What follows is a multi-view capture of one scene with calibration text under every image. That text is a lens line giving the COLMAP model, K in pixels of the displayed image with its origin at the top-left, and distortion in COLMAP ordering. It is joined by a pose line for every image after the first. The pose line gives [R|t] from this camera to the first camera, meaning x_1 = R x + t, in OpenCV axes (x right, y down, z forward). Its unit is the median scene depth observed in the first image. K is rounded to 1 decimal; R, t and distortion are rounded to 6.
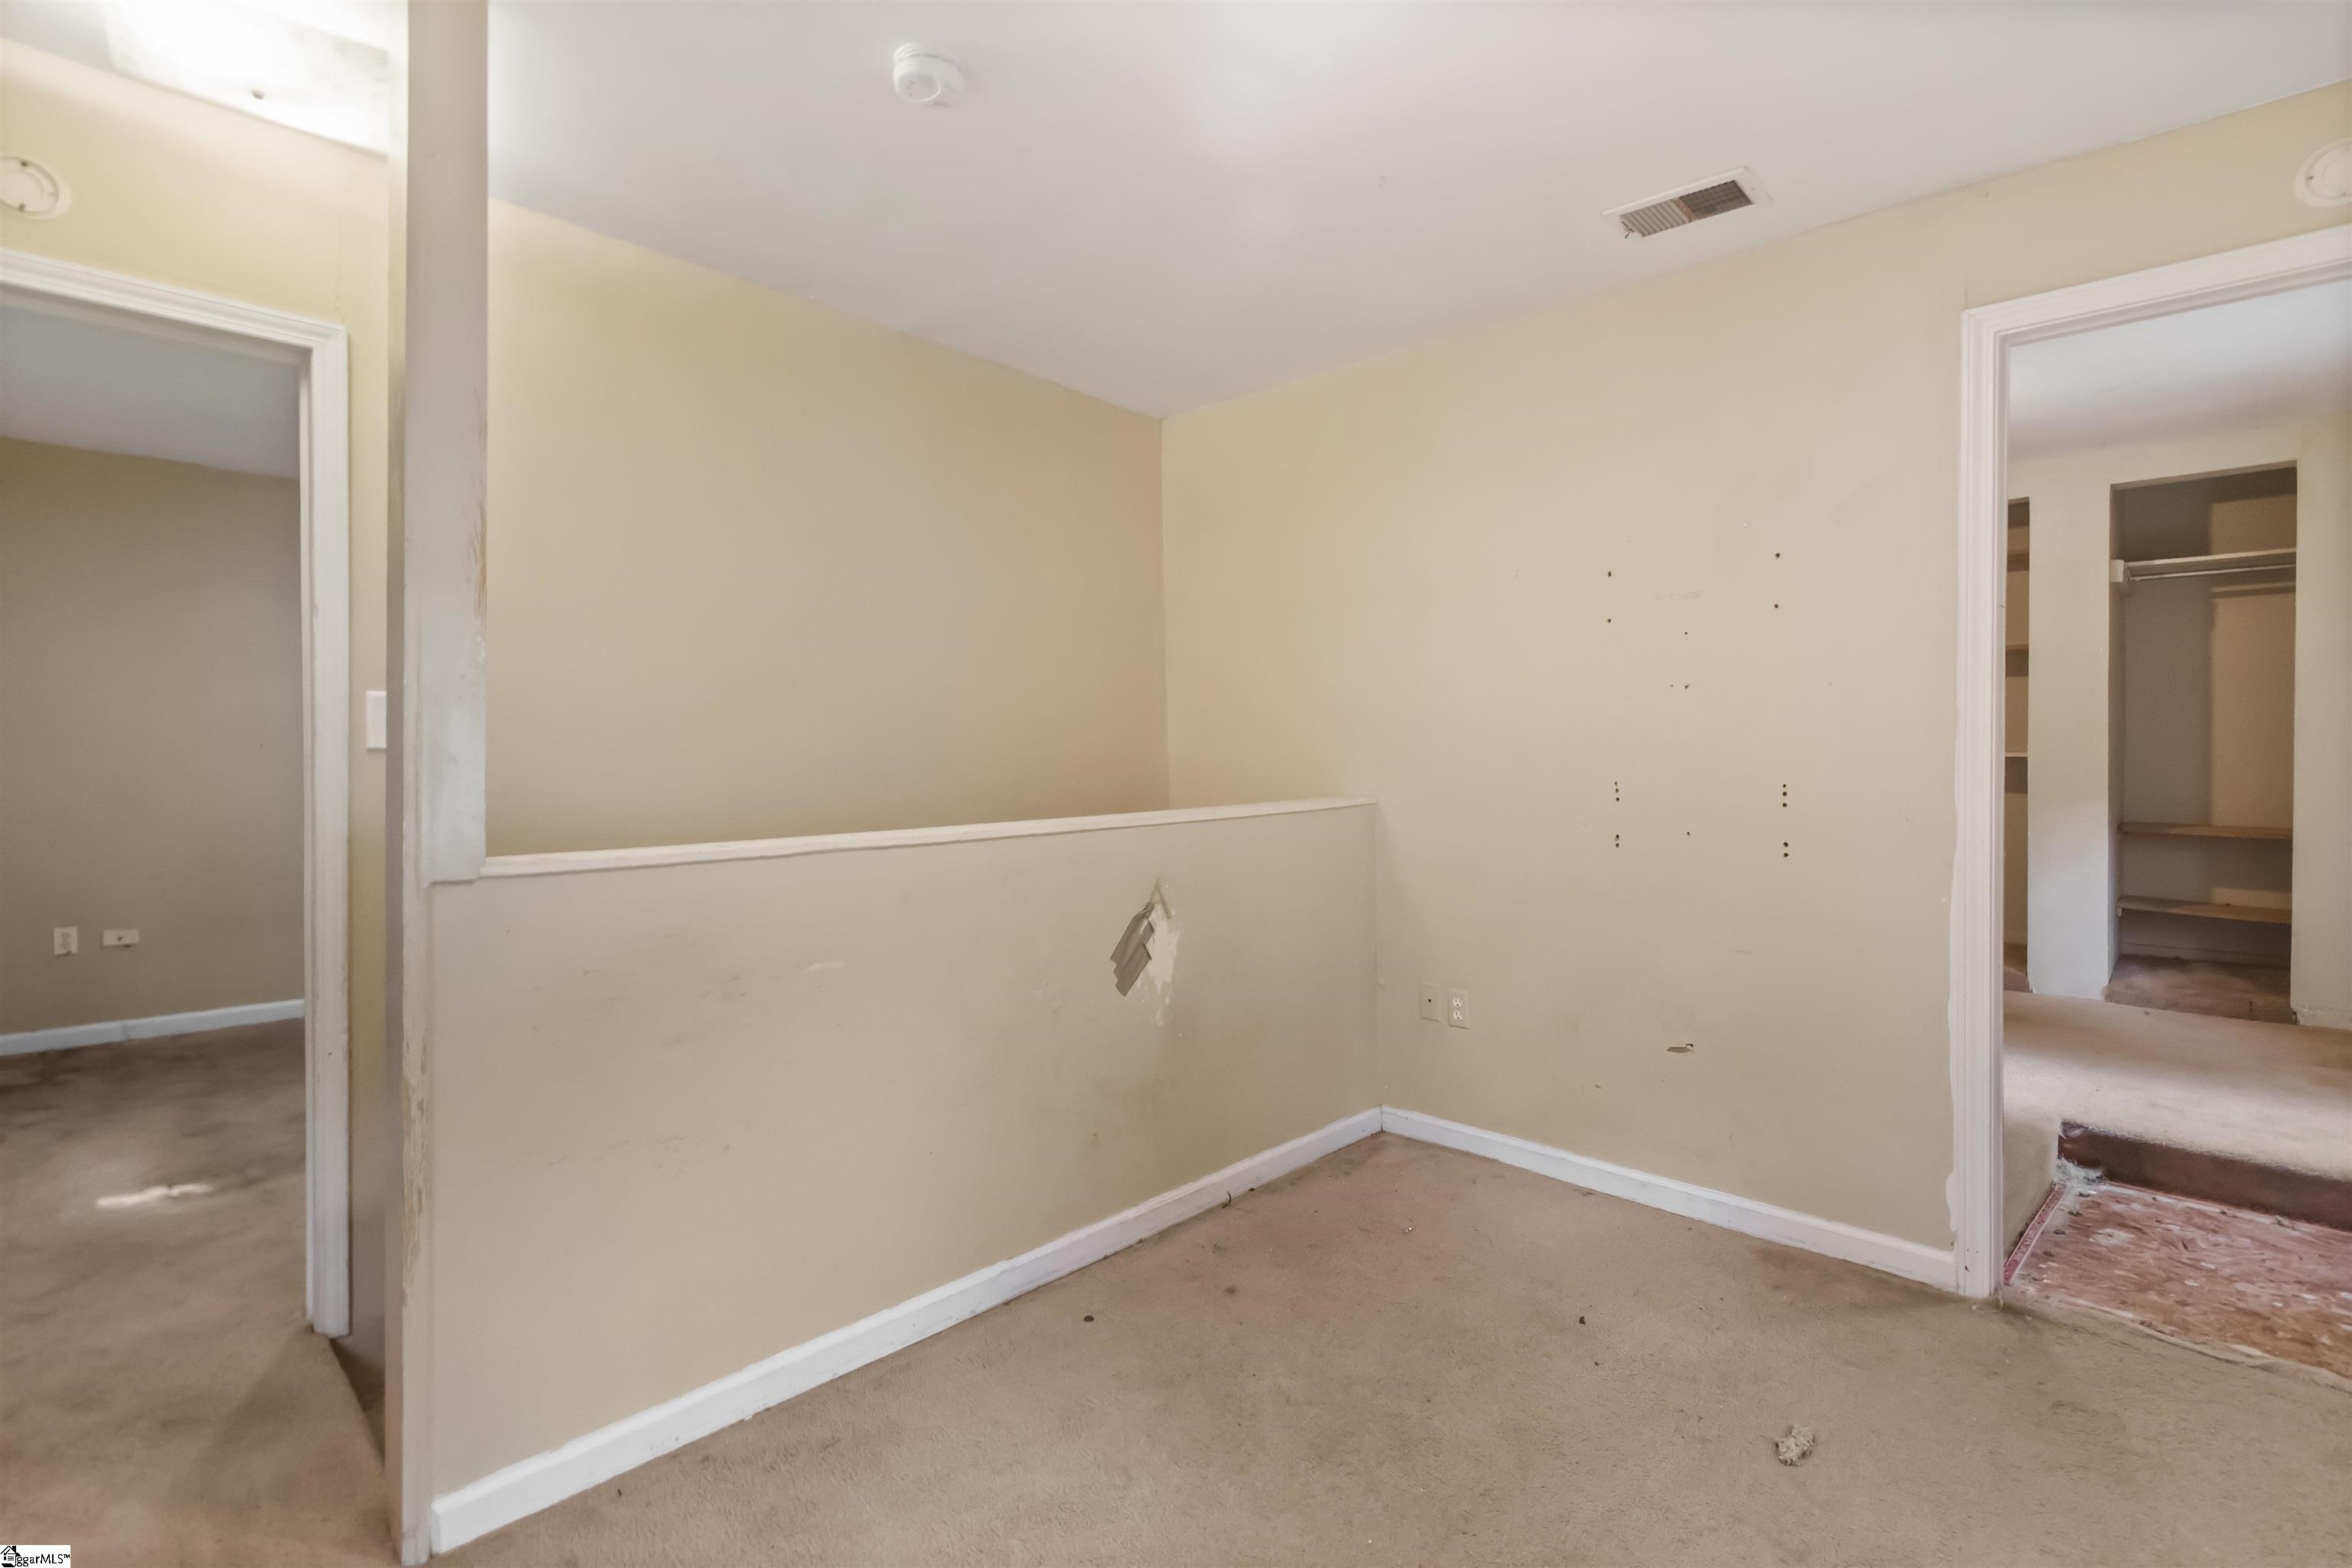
lens RADIAL K [[1140.8, 0, 1184.8], [0, 1140.8, 768.9], [0, 0, 1]] dist [0.014640, -0.000885]
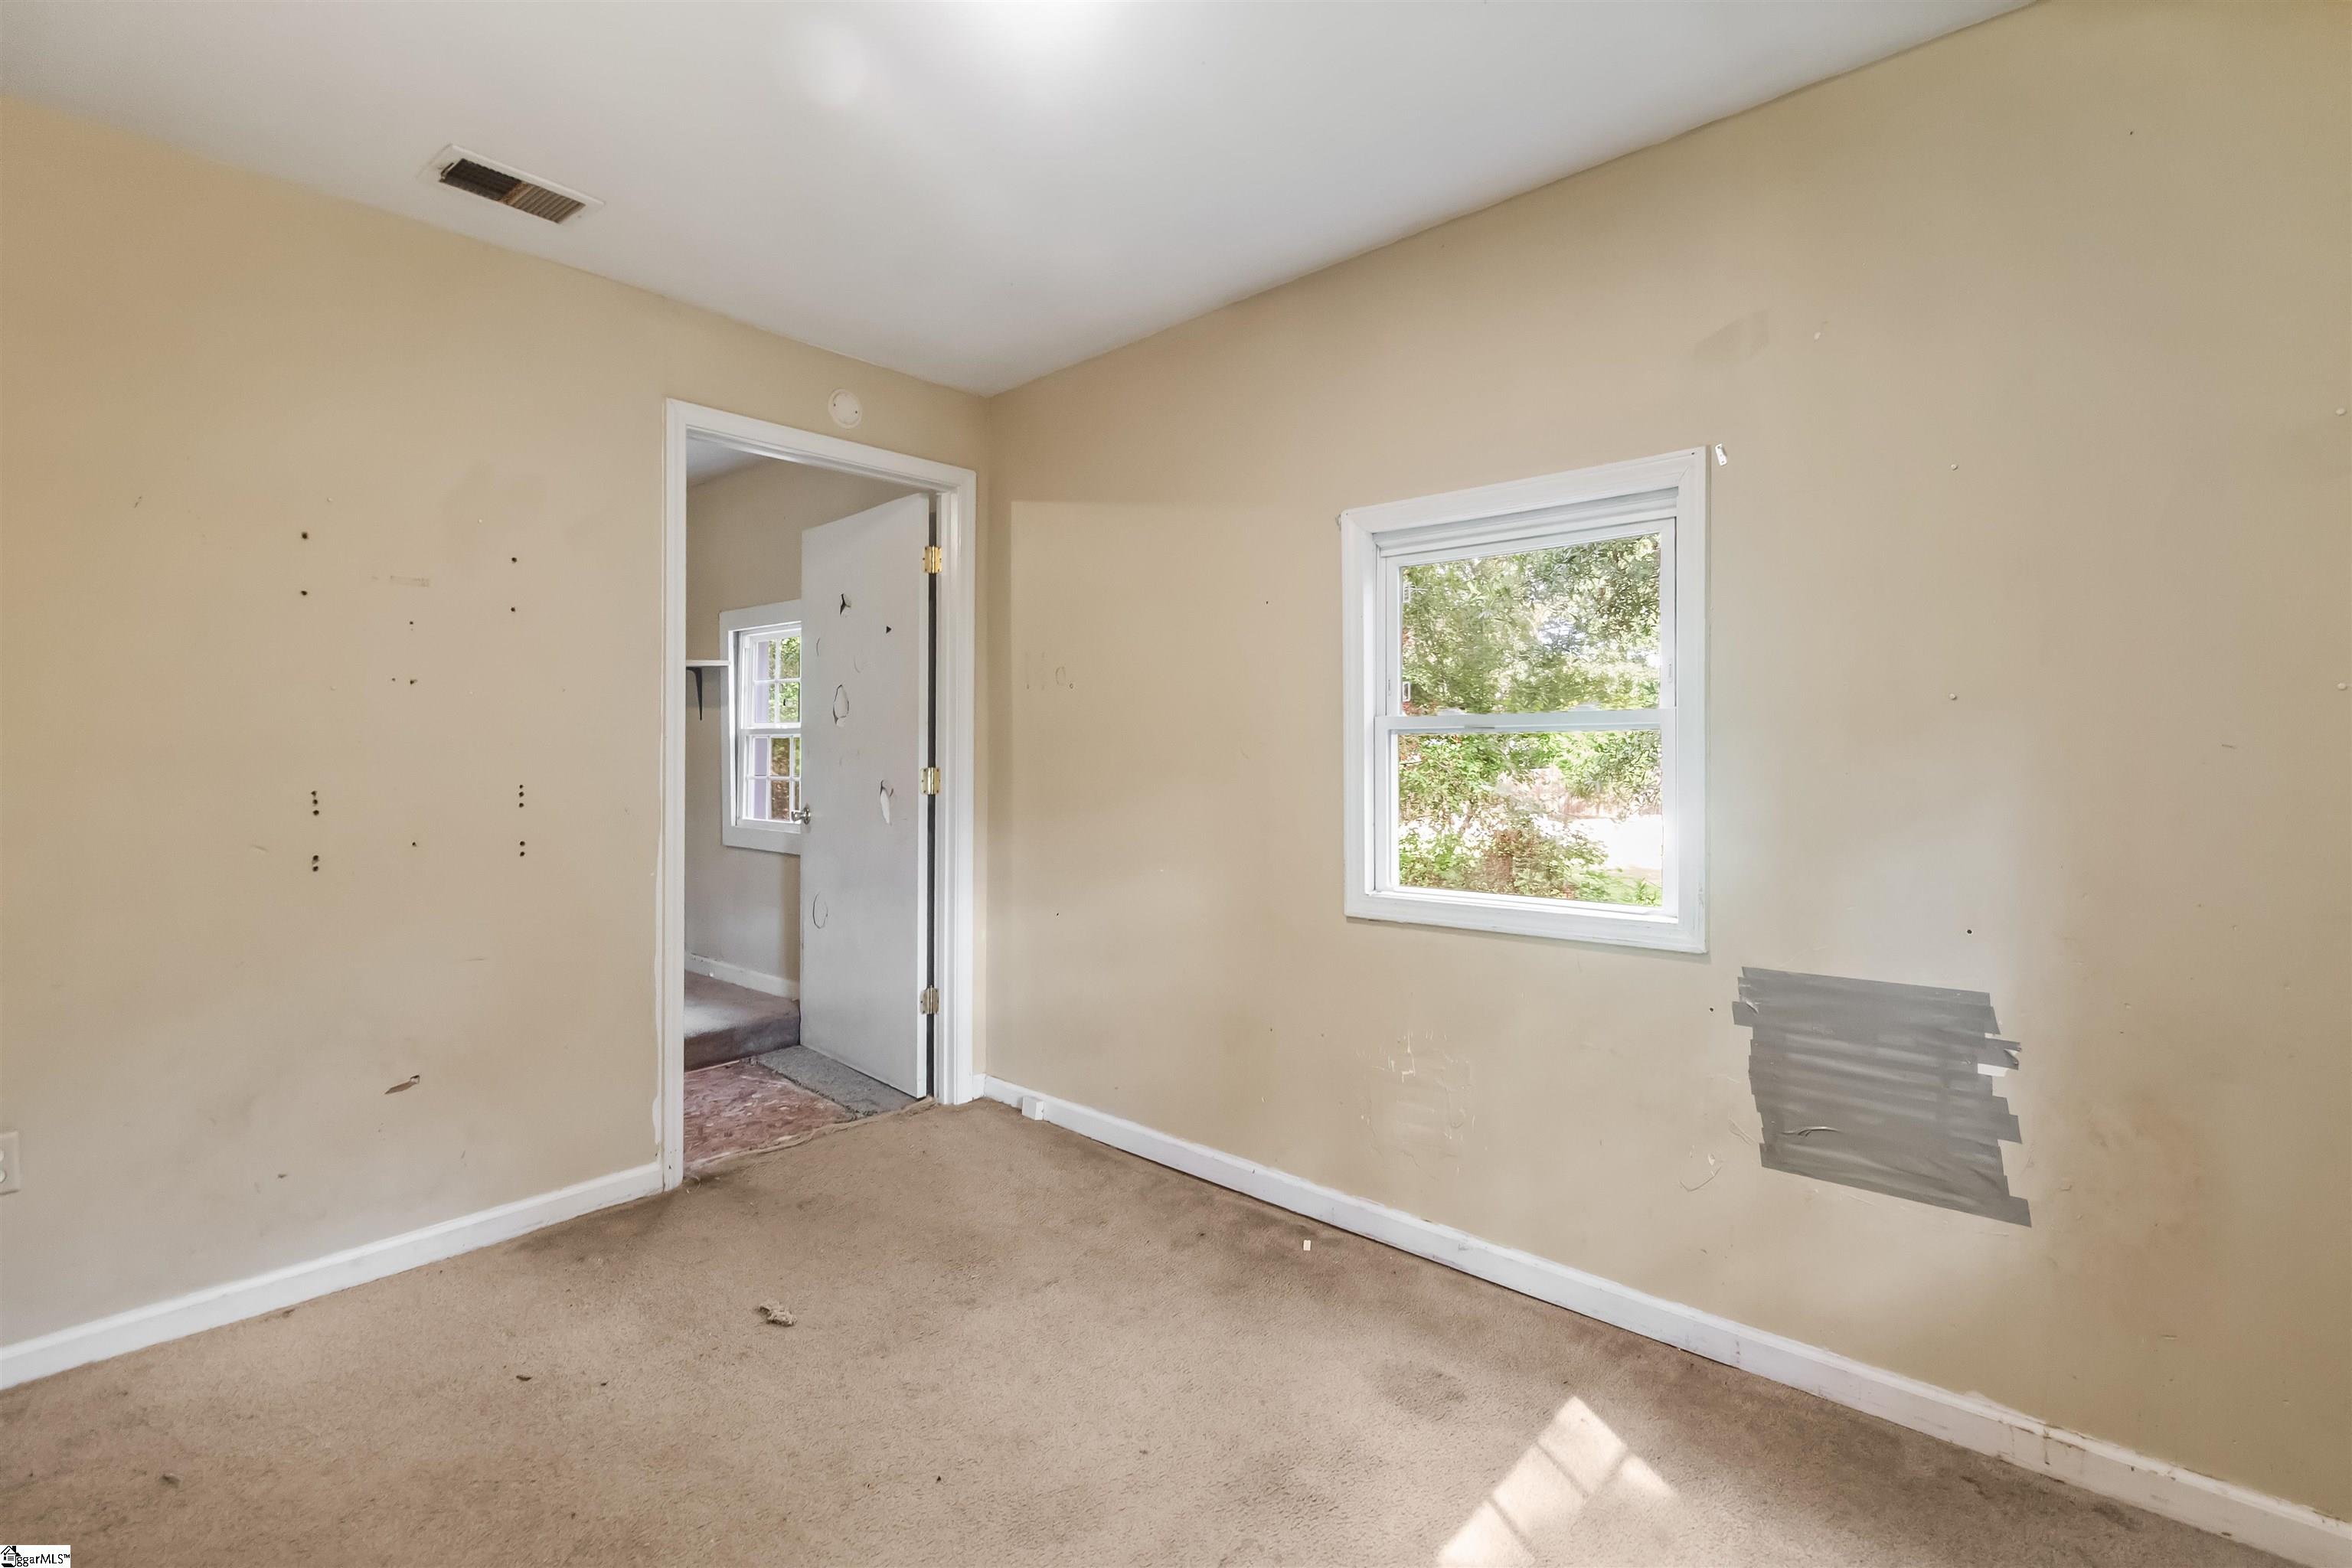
lens RADIAL K [[1140.8, 0, 1183.4], [0, 1140.8, 768.3], [0, 0, 1]] dist [0.014640, -0.000885]
pose [[-0.076802, -0.016019, 0.996918, -0.574309], [0.021984, 0.999601, 0.017755, -0.007025], [-0.996804, 0.023280, -0.076419, 0.515185]]
